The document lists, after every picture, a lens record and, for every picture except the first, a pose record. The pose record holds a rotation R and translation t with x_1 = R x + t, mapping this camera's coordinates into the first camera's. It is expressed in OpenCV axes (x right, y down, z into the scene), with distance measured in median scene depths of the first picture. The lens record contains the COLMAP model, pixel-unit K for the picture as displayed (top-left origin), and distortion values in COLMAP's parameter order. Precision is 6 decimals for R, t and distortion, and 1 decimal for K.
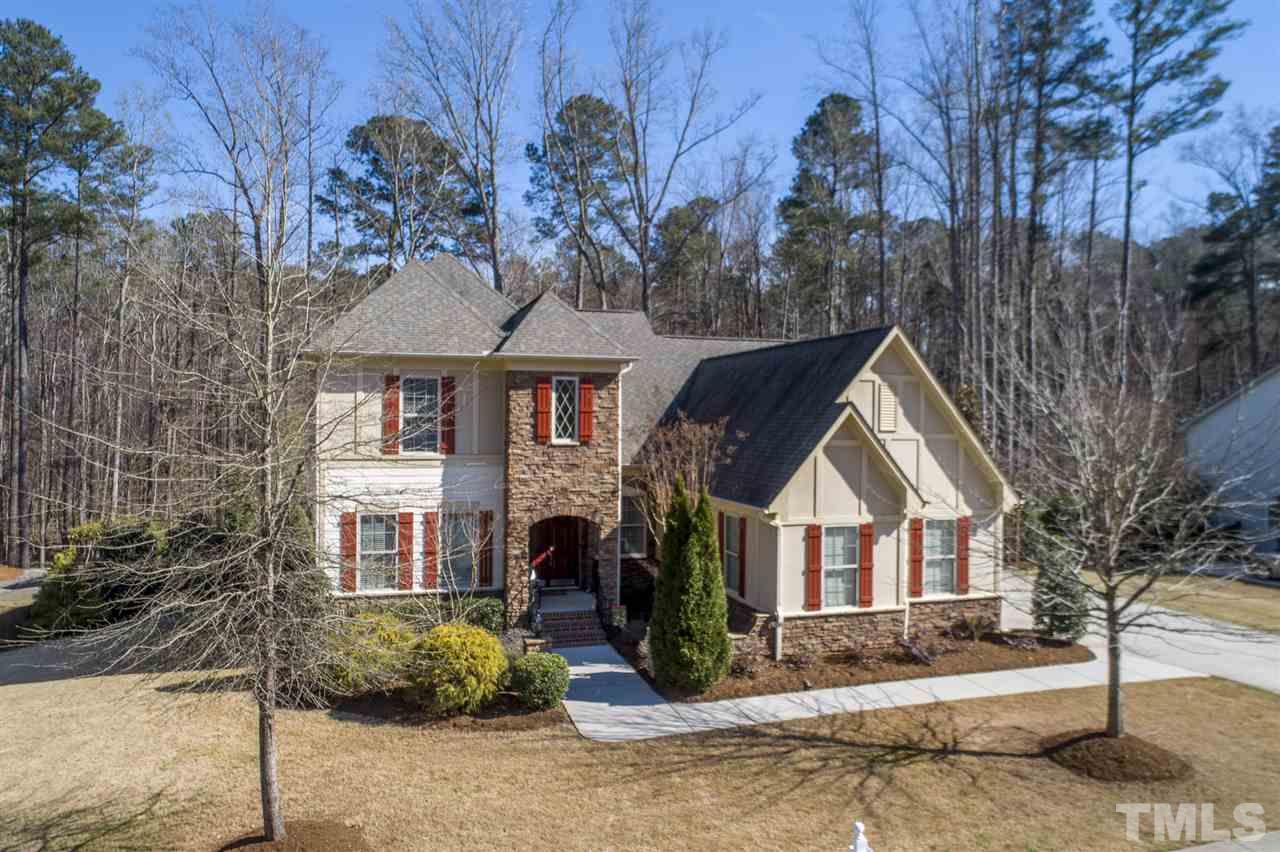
lens RADIAL K [[863.3, 0, 640.6], [0, 863.3, 429.4], [0, 0, 1]] dist [-0.009691, -0.002255]
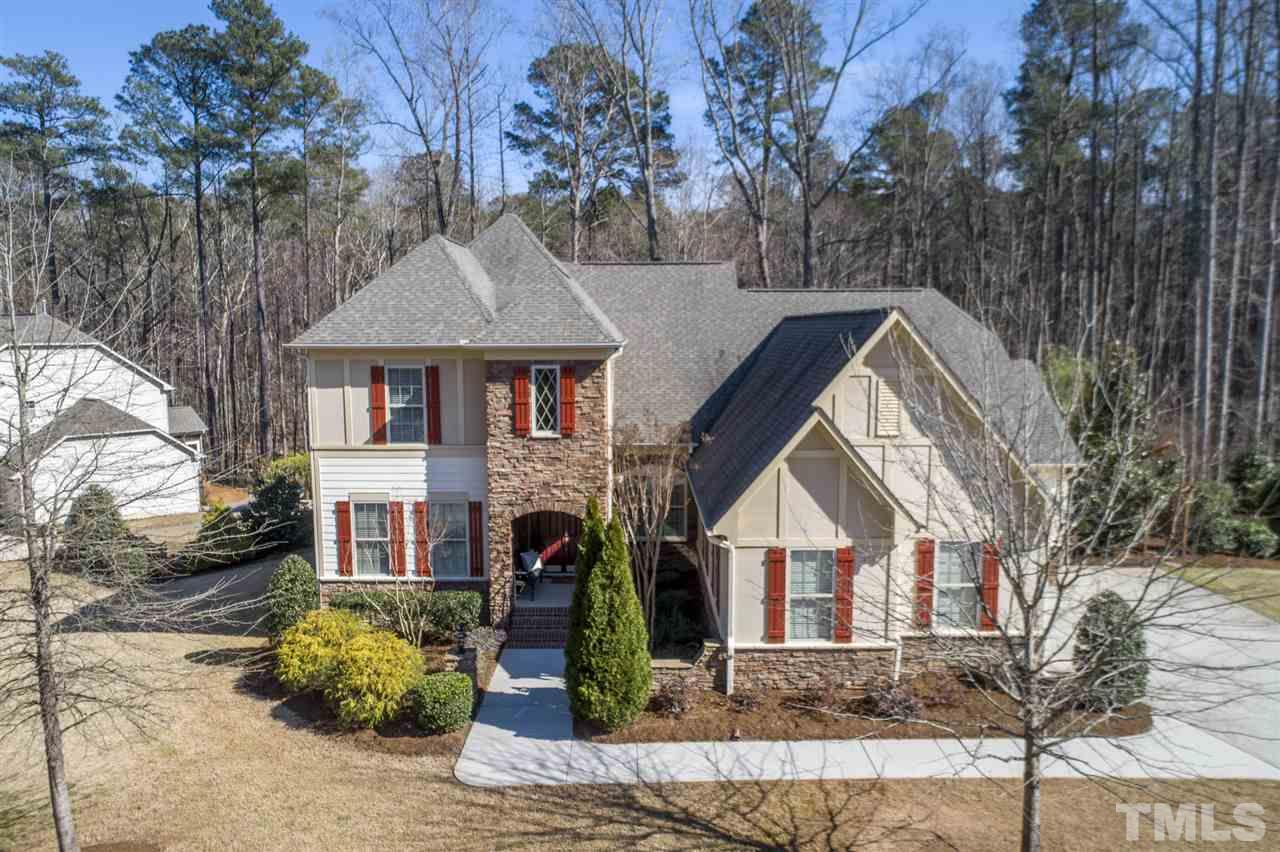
lens RADIAL K [[863.3, 0, 639.3], [0, 863.3, 424.6], [0, 0, 1]] dist [-0.009691, -0.002255]
pose [[0.953875, 0.021047, -0.299467, 0.301222], [0.009763, 0.994837, 0.101015, -0.093208], [0.300046, -0.099279, 0.948744, 0.136312]]
